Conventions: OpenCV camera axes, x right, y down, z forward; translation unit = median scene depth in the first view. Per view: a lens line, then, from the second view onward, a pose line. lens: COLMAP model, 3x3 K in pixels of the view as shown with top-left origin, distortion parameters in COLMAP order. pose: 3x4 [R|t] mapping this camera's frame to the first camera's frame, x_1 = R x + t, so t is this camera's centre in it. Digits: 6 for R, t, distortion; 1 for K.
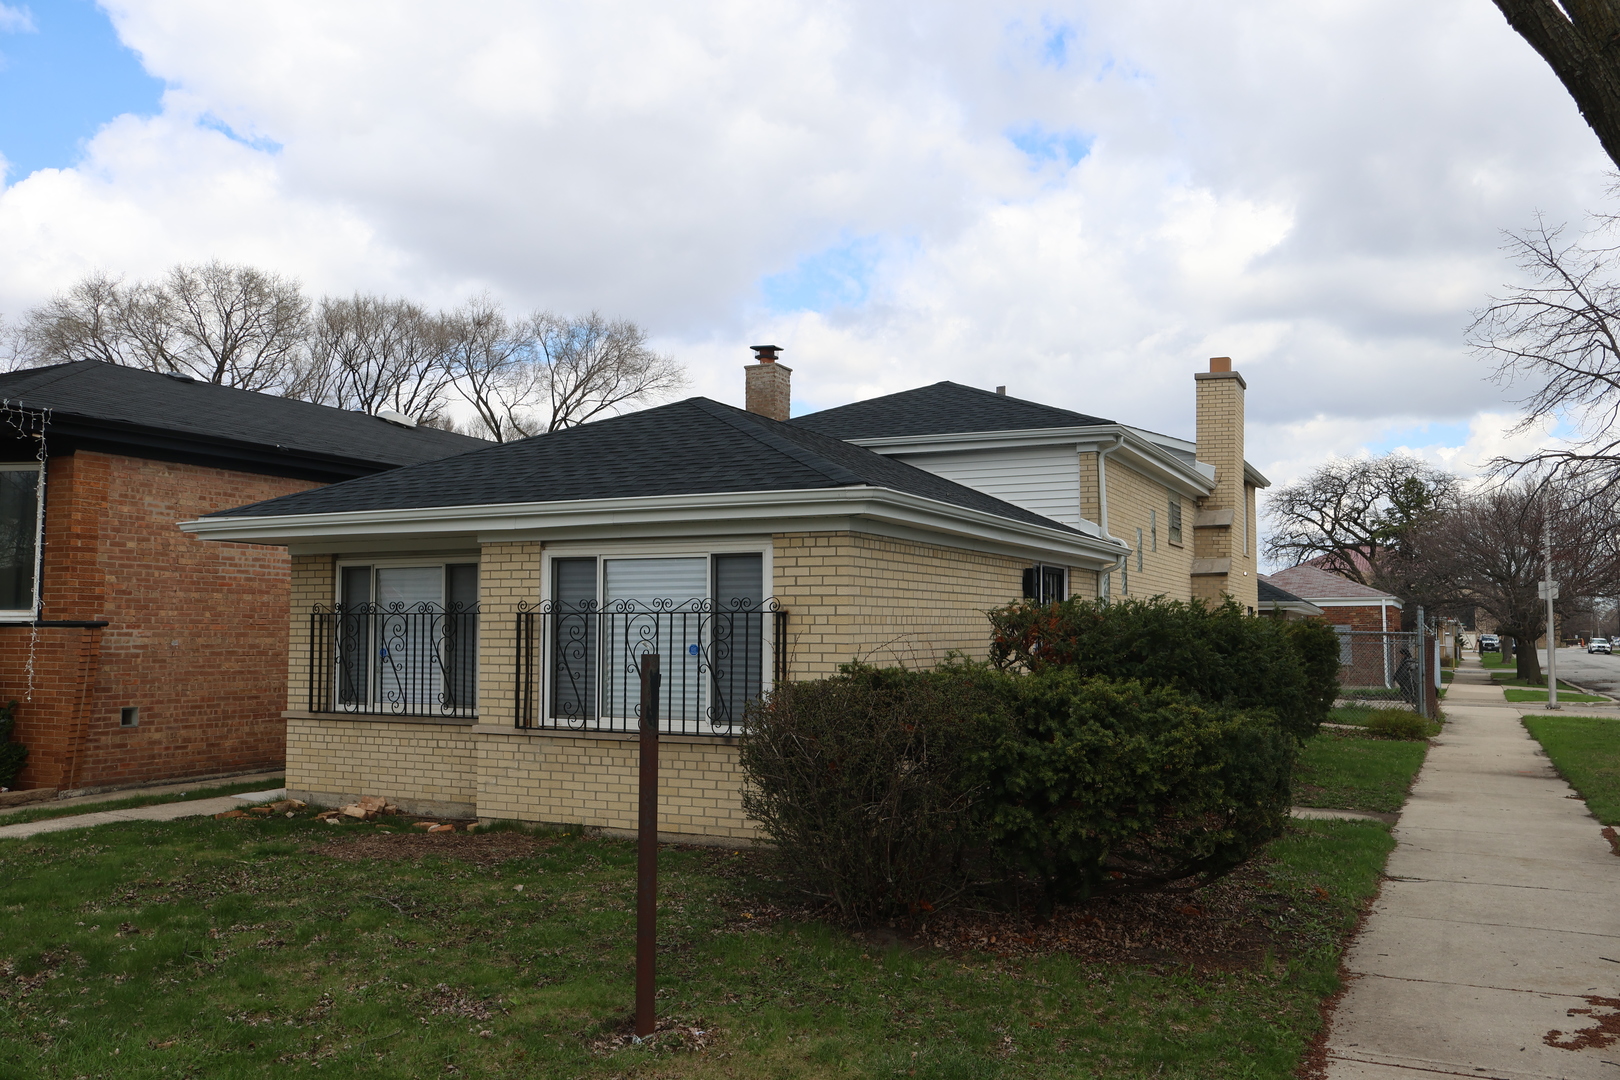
lens RADIAL K [[1363.4, 0, 810.0], [0, 1363.4, 540.0], [0, 0, 1]] dist [-0.011856, 0.003333]
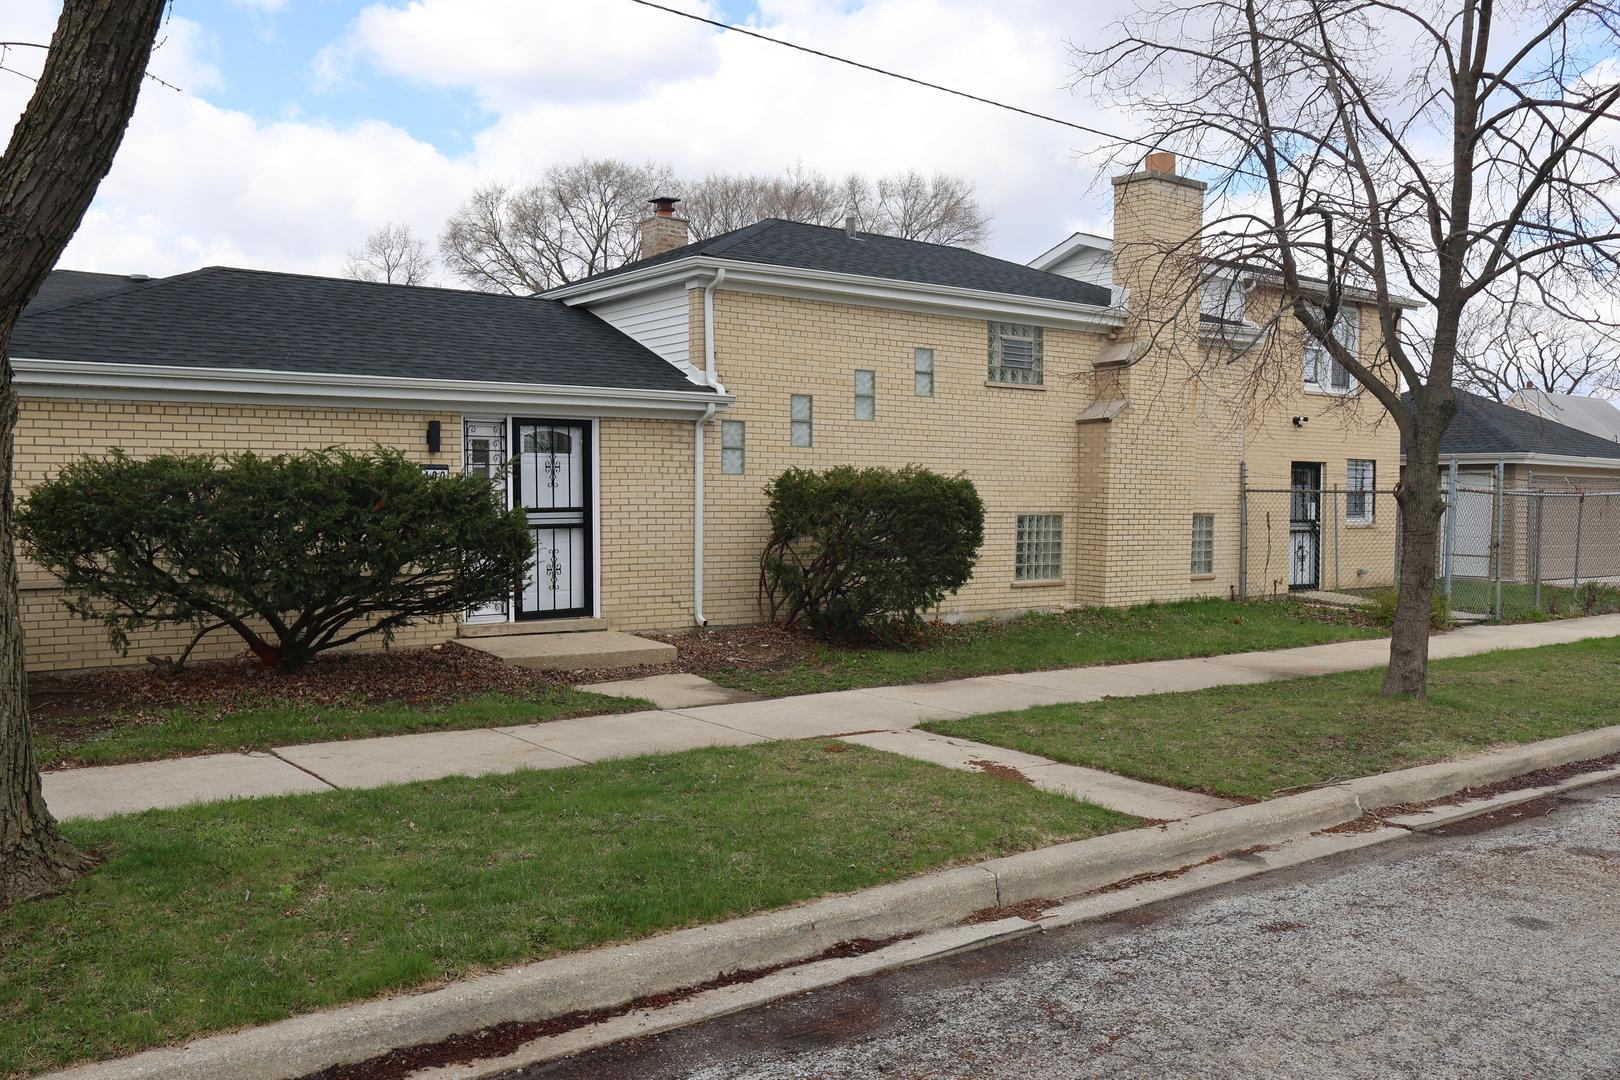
lens RADIAL K [[1363.4, 0, 810.0], [0, 1363.4, 540.0], [0, 0, 1]] dist [-0.011856, 0.003333]
pose [[0.877982, 0.021113, -0.478228, 0.707684], [0.029096, 0.994826, 0.097338, 0.015037], [0.477808, -0.099376, 0.872825, 0.228648]]
